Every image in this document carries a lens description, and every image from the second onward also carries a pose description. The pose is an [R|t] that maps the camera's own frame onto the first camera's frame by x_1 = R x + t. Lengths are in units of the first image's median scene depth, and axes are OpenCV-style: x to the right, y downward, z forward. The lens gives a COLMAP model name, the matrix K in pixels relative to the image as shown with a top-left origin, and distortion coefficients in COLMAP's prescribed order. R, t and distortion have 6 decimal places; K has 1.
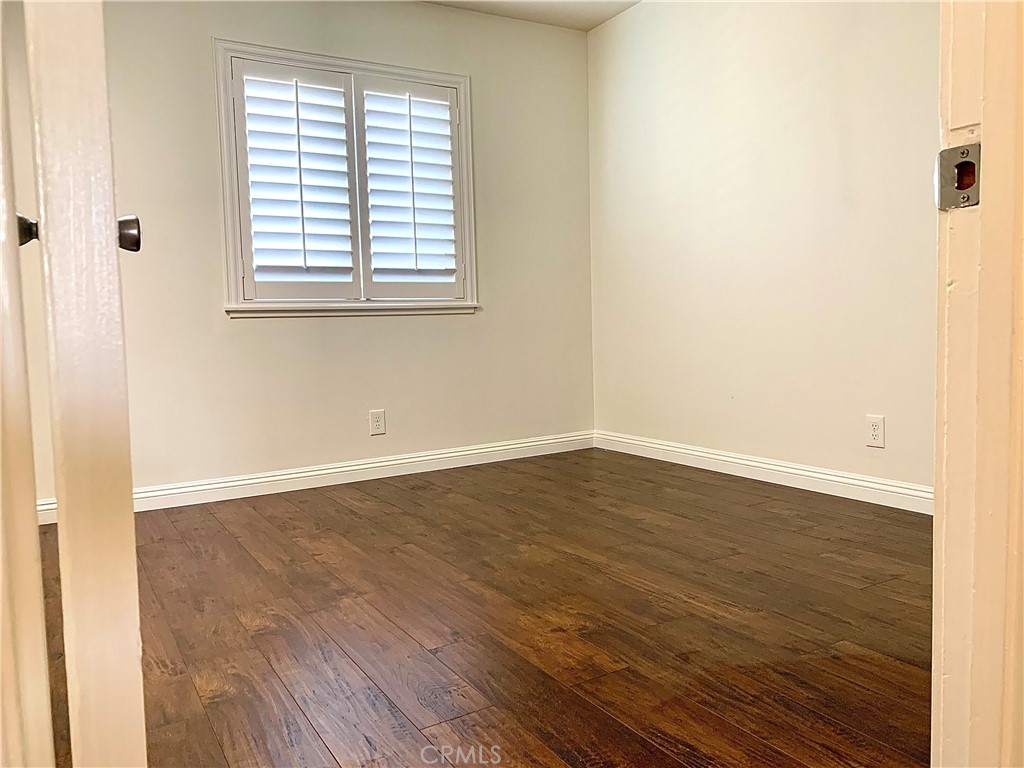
lens RADIAL K [[775.3, 0, 517.6], [0, 775.3, 377.5], [0, 0, 1]] dist [0.091093, -0.165518]
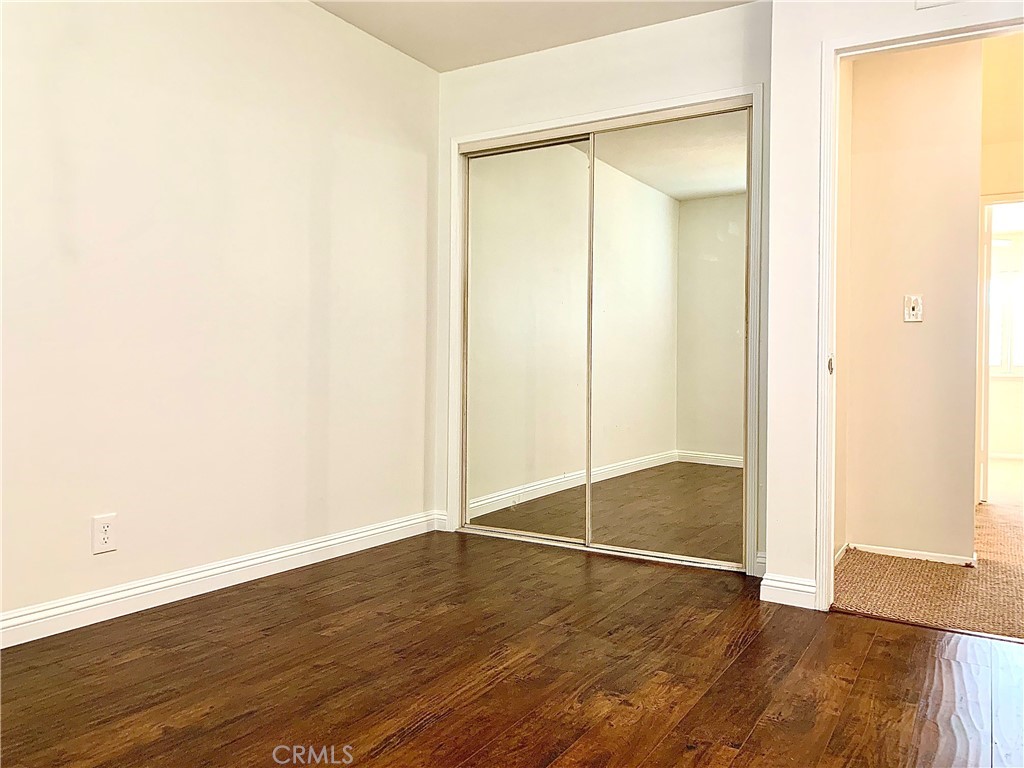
lens RADIAL K [[775.3, 0, 517.6], [0, 775.3, 377.5], [0, 0, 1]] dist [0.091093, -0.165518]
pose [[-0.464399, 0.013696, 0.885520, -0.791587], [0.059785, 0.998084, 0.015917, -0.137039], [-0.883606, 0.060333, -0.464329, 1.532227]]
